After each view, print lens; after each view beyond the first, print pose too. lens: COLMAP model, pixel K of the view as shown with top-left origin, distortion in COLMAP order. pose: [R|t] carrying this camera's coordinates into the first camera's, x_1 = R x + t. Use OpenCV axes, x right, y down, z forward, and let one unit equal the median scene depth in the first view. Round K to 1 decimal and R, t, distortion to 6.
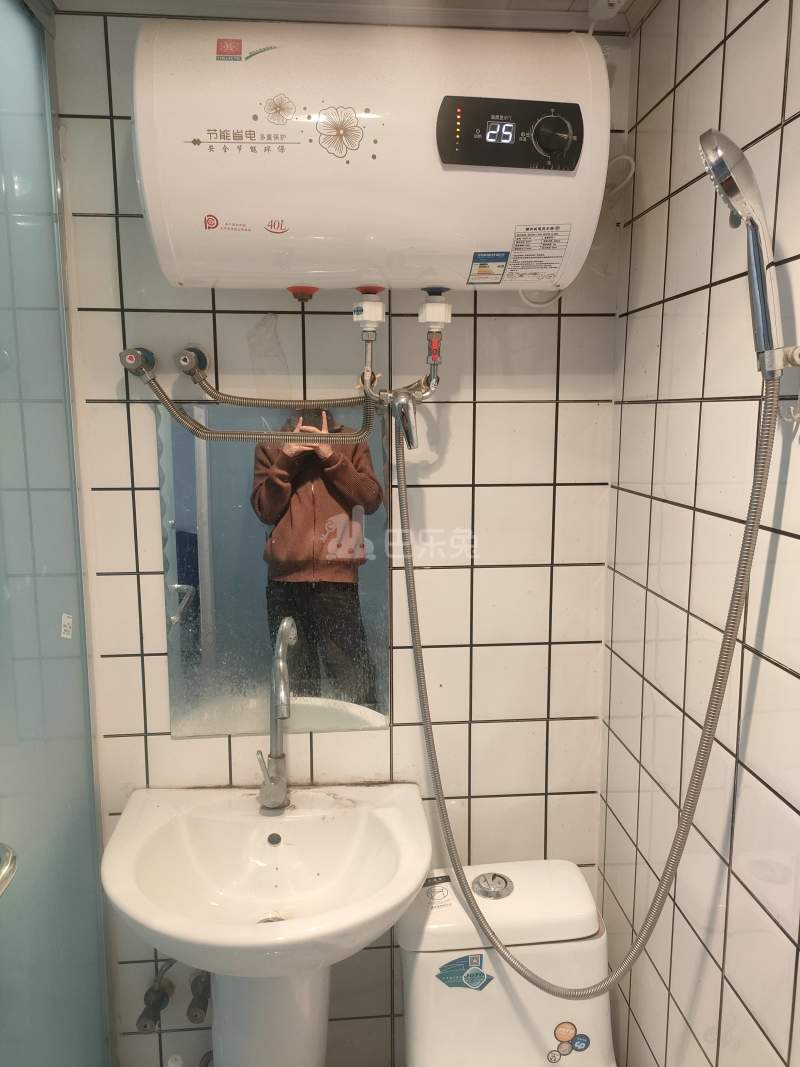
lens RADIAL K [[774.3, 0, 395.7], [0, 774.3, 531.1], [0, 0, 1]] dist [0.051346, -0.040017]
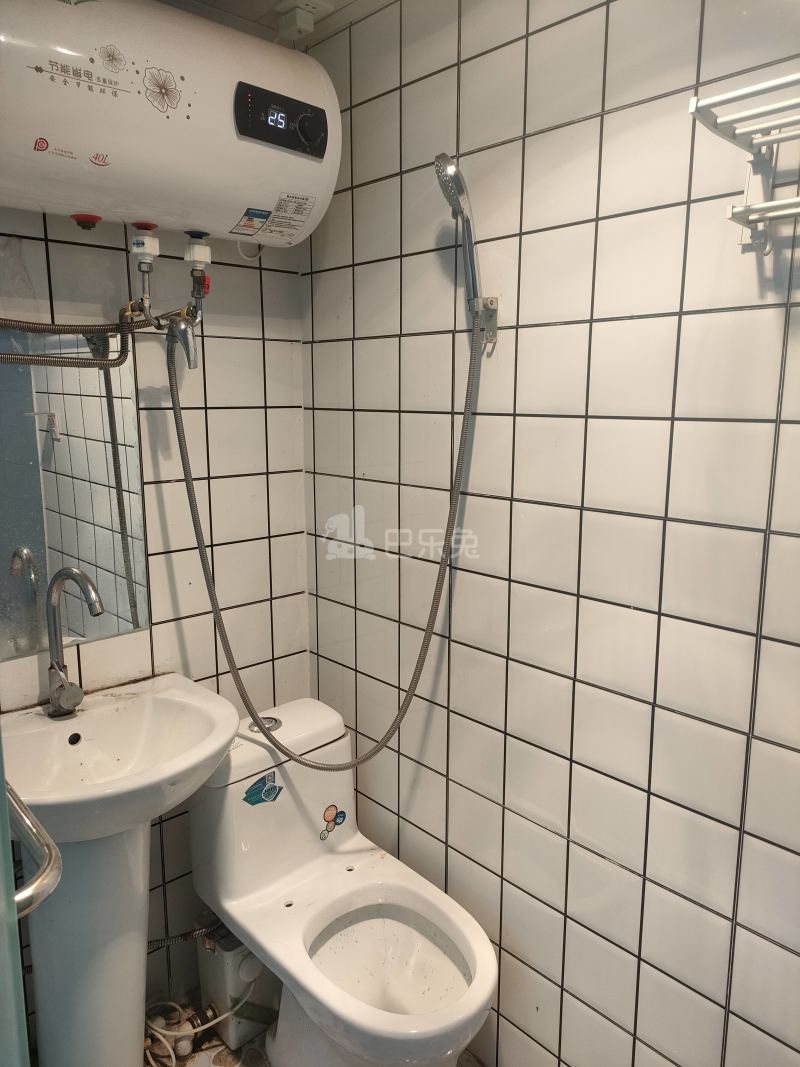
lens RADIAL K [[774.3, 0, 406.5], [0, 774.3, 534.5], [0, 0, 1]] dist [0.051346, -0.040017]
pose [[0.790362, -0.108942, 0.602876, -0.475948], [0.089583, 0.994036, 0.062184, 0.104445], [-0.606055, 0.004859, 0.795408, -0.151007]]
